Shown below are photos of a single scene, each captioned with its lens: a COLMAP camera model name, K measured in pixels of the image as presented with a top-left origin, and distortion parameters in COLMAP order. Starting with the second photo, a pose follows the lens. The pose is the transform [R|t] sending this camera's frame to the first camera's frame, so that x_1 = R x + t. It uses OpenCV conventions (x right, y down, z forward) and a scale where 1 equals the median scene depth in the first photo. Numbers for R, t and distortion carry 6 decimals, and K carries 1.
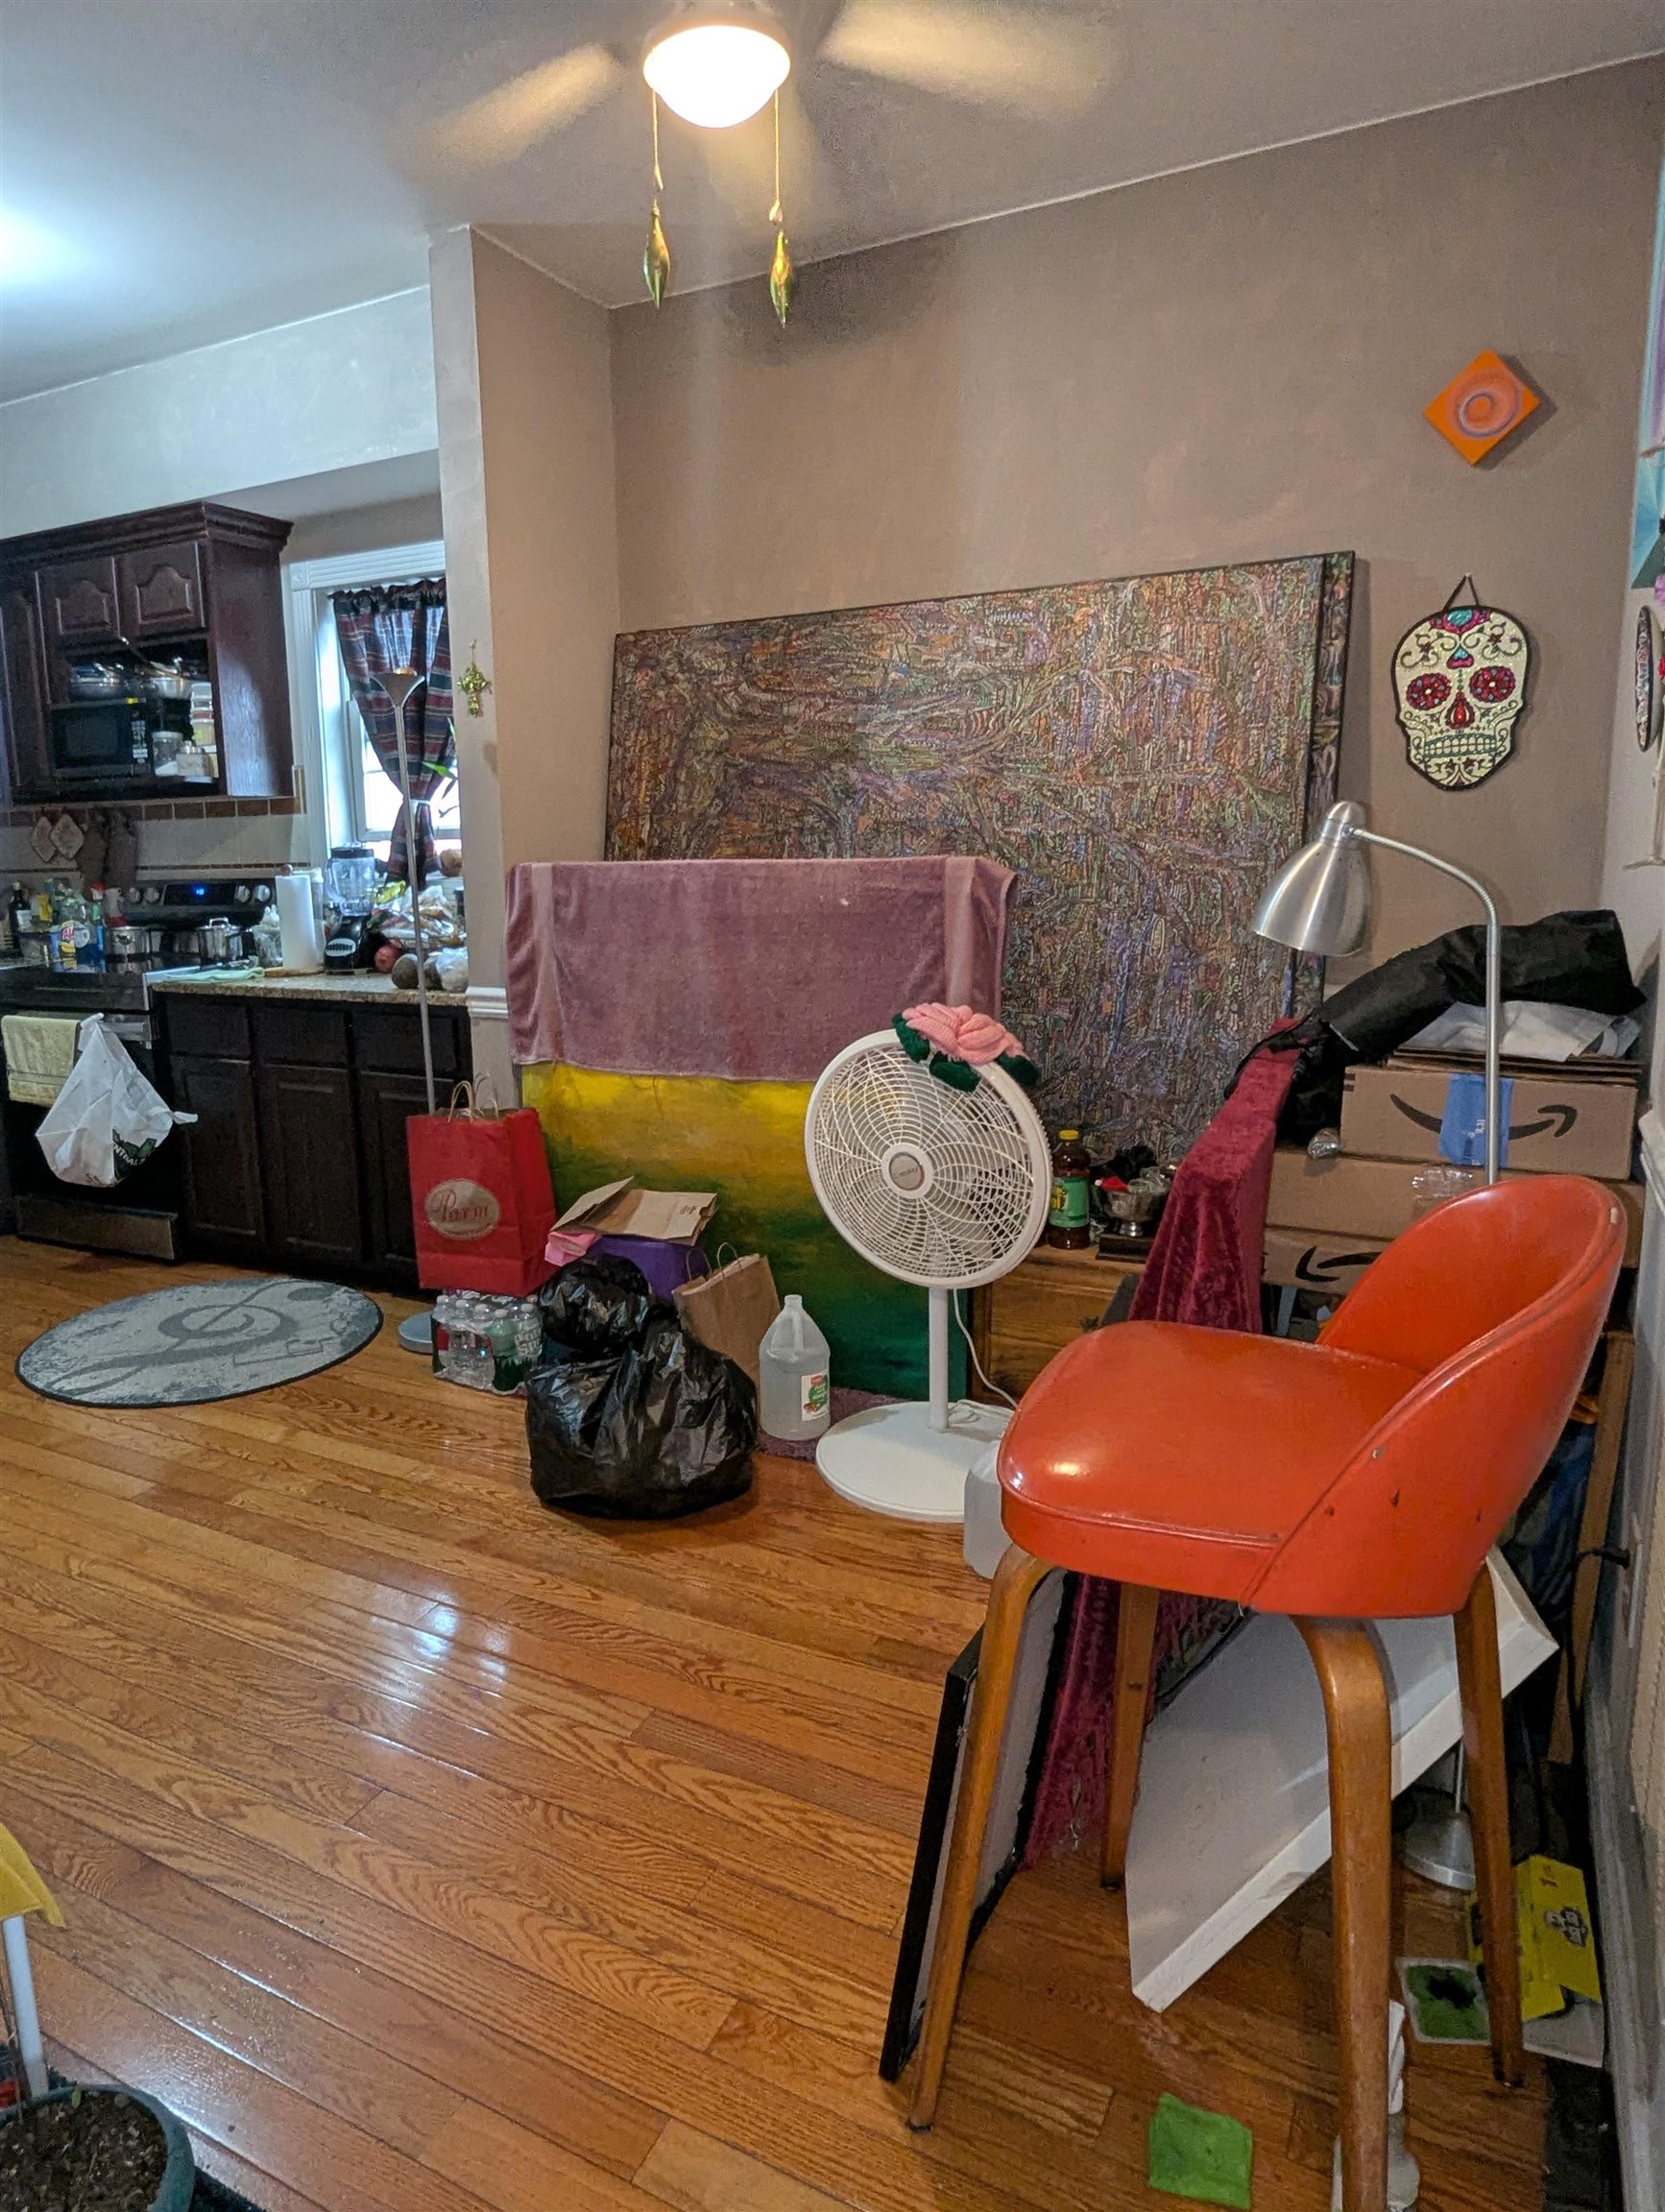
lens RADIAL K [[1436.9, 0, 709.0], [0, 1436.9, 1098.6], [0, 0, 1]] dist [0.001957, -0.001983]
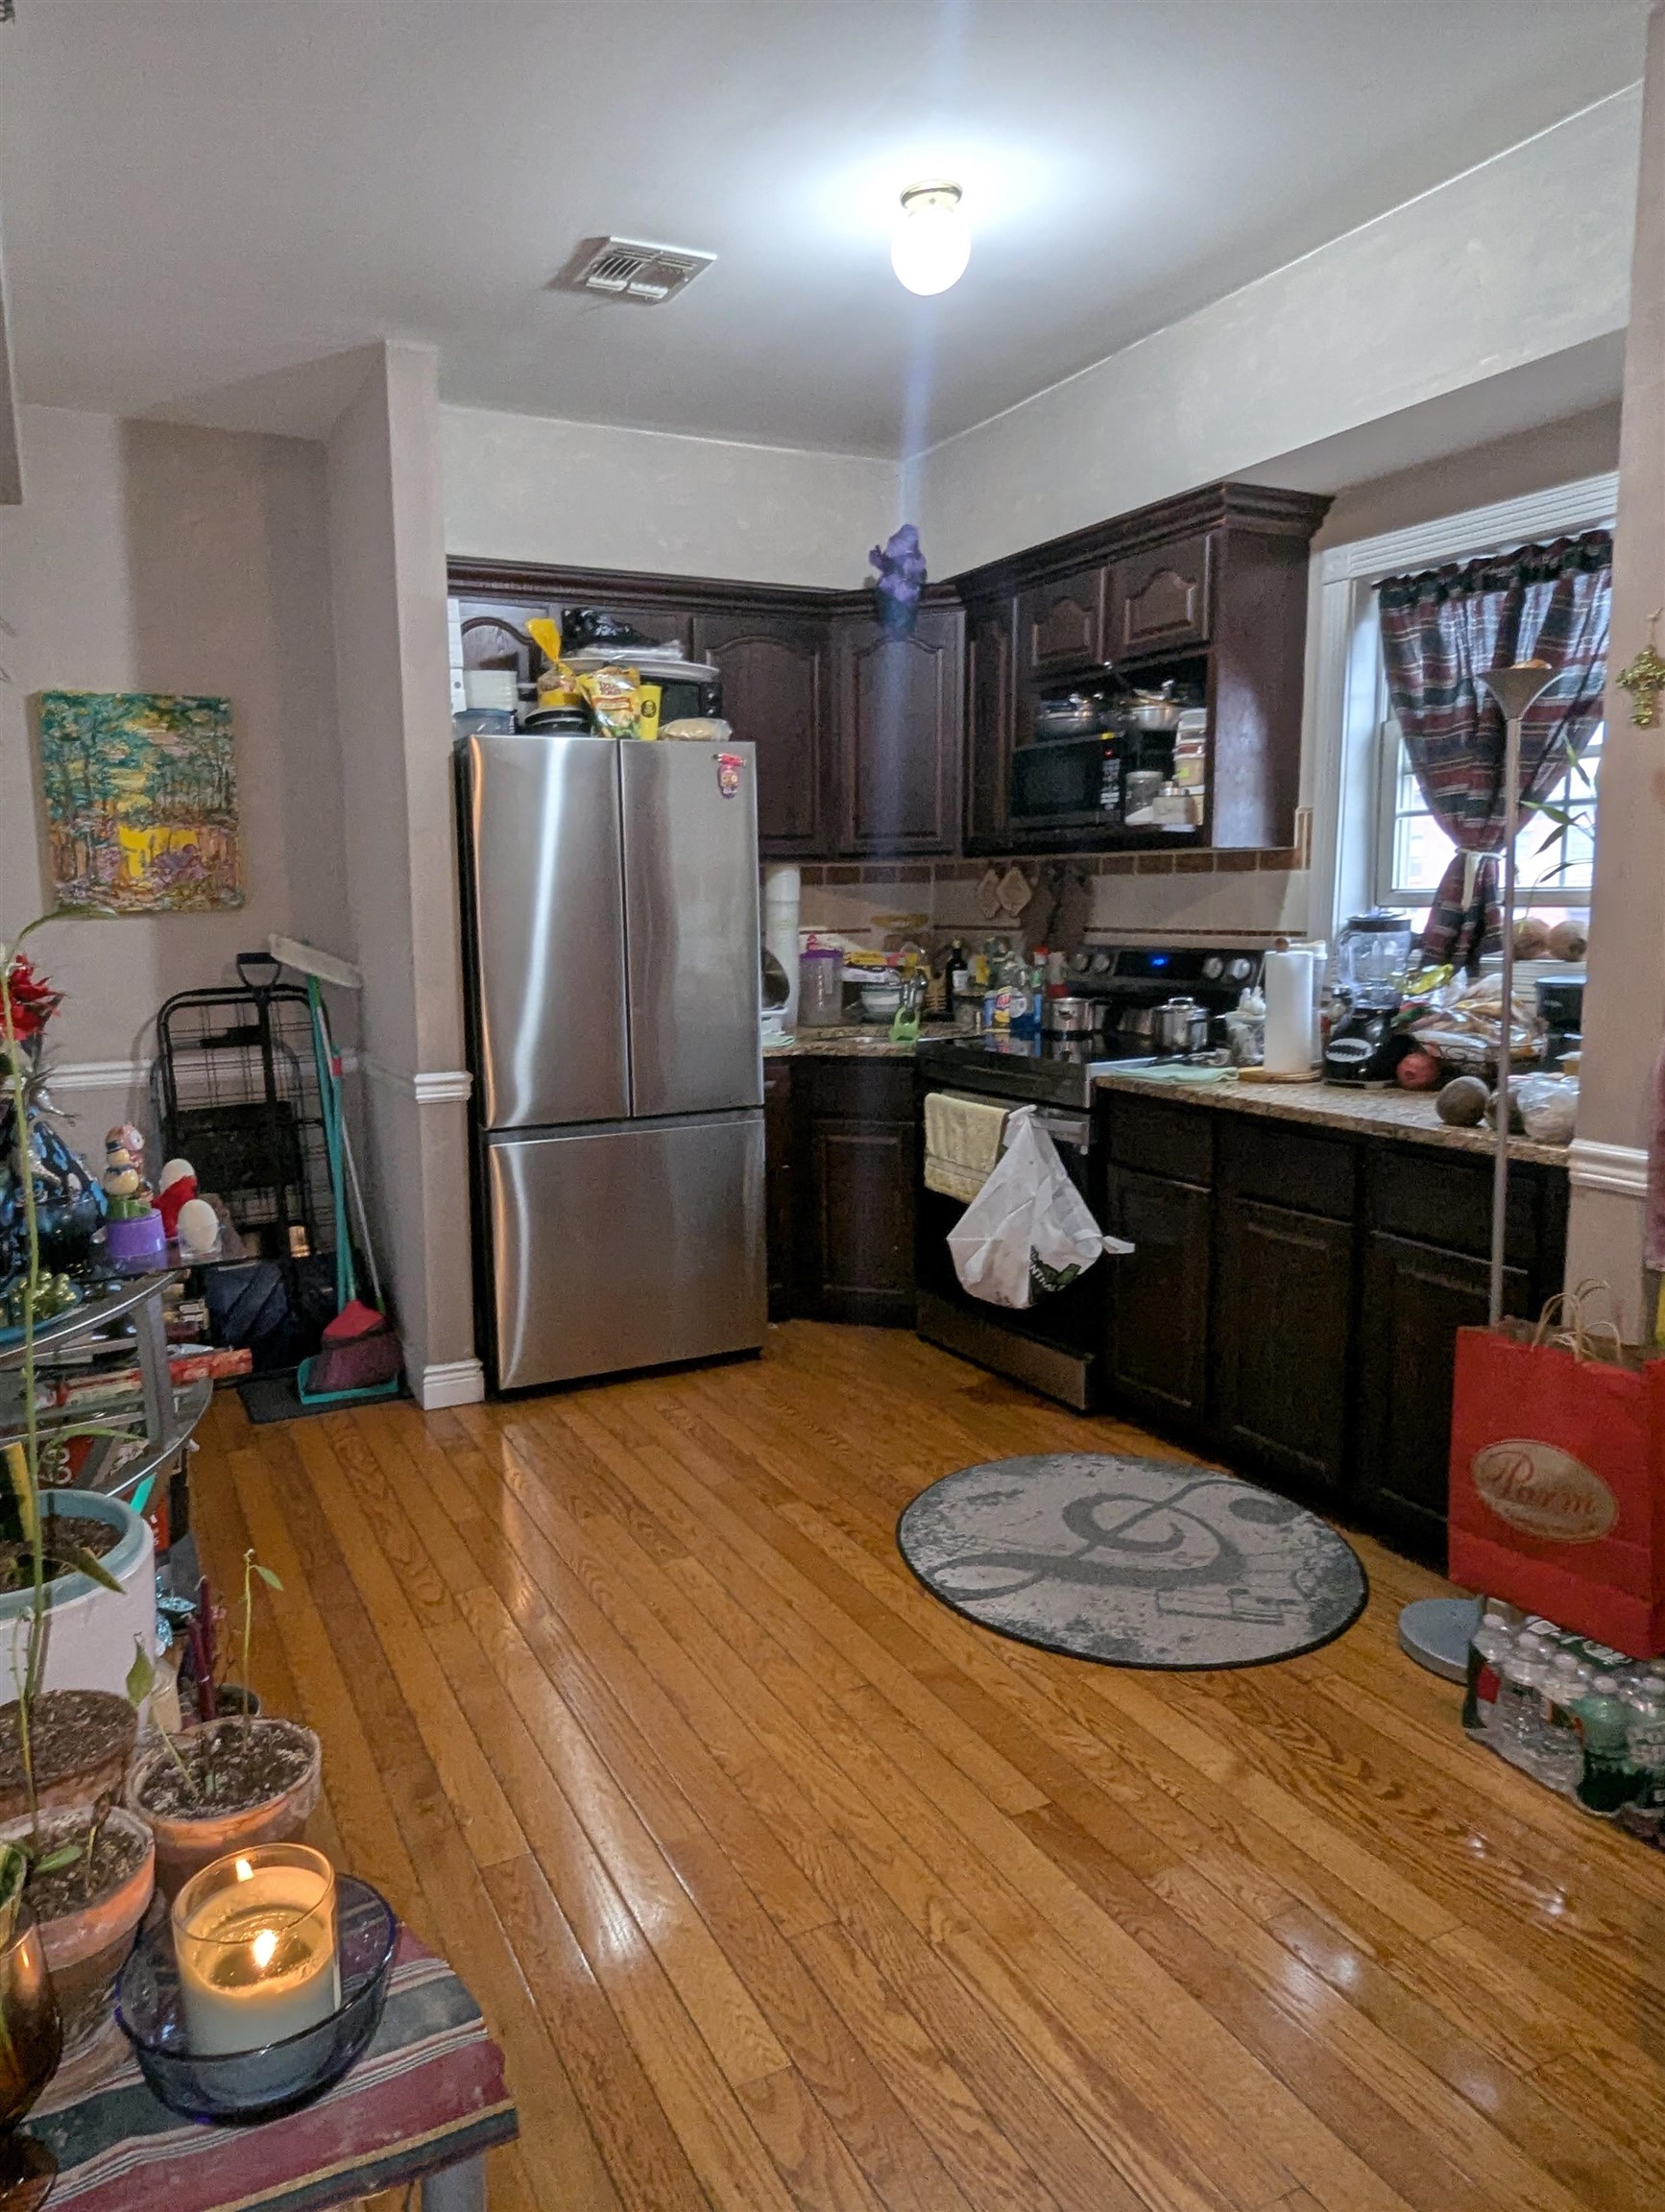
lens RADIAL K [[1436.9, 0, 709.0], [0, 1436.9, 1098.6], [0, 0, 1]] dist [0.001957, -0.001983]
pose [[0.819213, 0.091917, -0.566076, -0.101582], [-0.107474, 0.994190, 0.005900, -0.047942], [0.563330, 0.056005, 0.824332, 0.196417]]
